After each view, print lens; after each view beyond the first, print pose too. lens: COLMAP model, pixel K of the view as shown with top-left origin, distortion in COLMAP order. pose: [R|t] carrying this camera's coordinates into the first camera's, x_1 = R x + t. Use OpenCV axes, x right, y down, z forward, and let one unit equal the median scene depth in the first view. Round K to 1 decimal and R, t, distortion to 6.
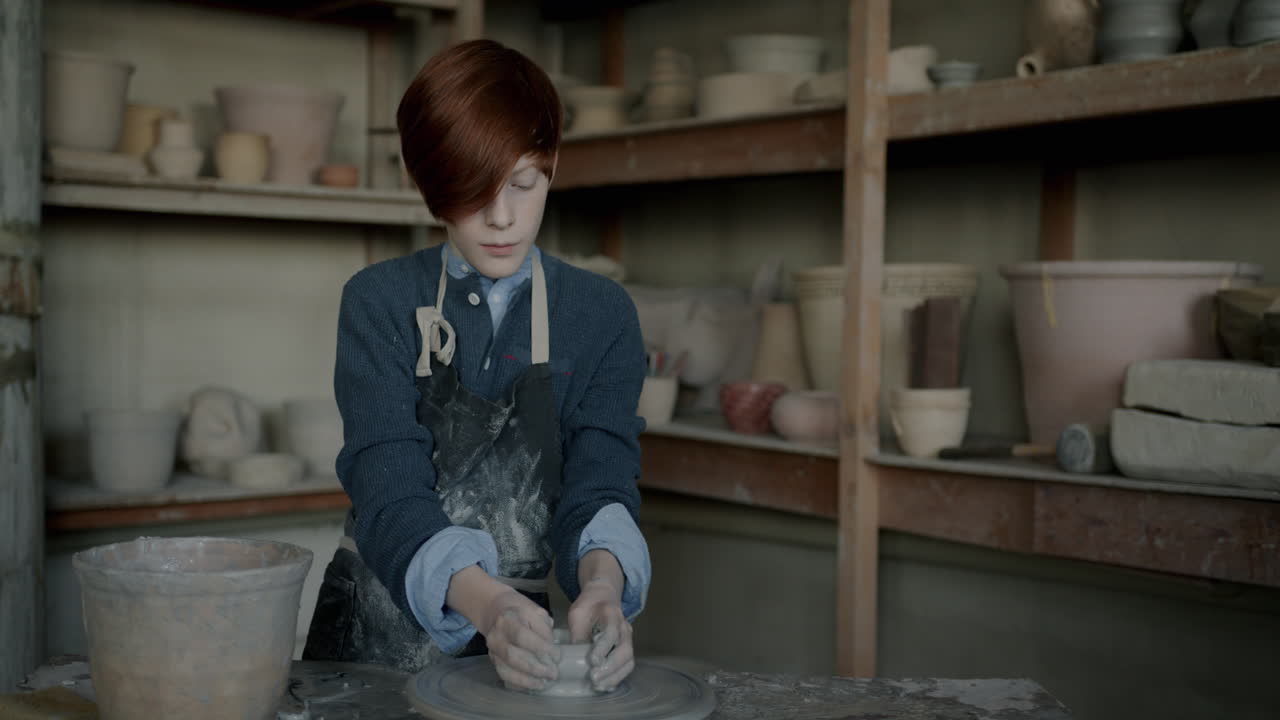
lens RADIAL K [[1752.3, 0, 640.0], [0, 1752.3, 360.0], [0, 0, 1]] dist [0.216985, -0.007877]
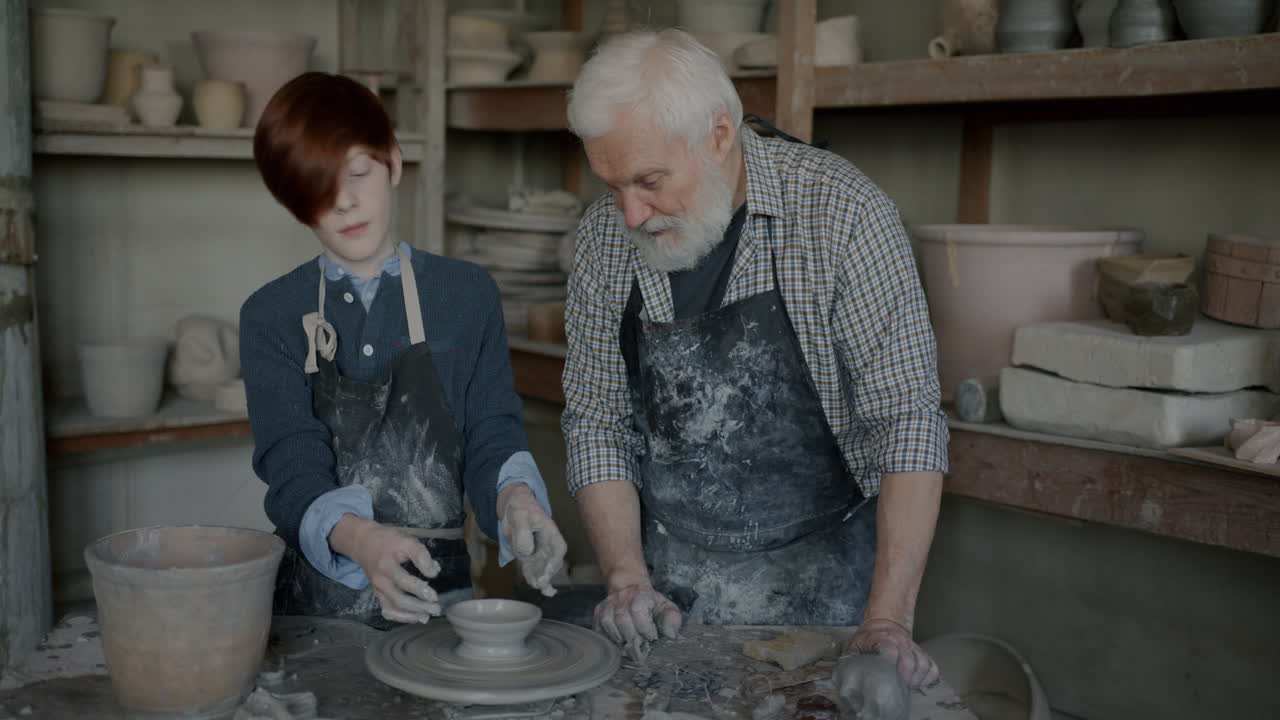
lens RADIAL K [[1752.3, 0, 640.0], [0, 1752.3, 360.0], [0, 0, 1]] dist [0.216985, -0.007877]
pose [[0.999964, -0.001745, 0.008297, 0.025809], [0.001078, 0.996817, 0.079720, -0.062083], [-0.008410, -0.079708, 0.996783, -0.105028]]
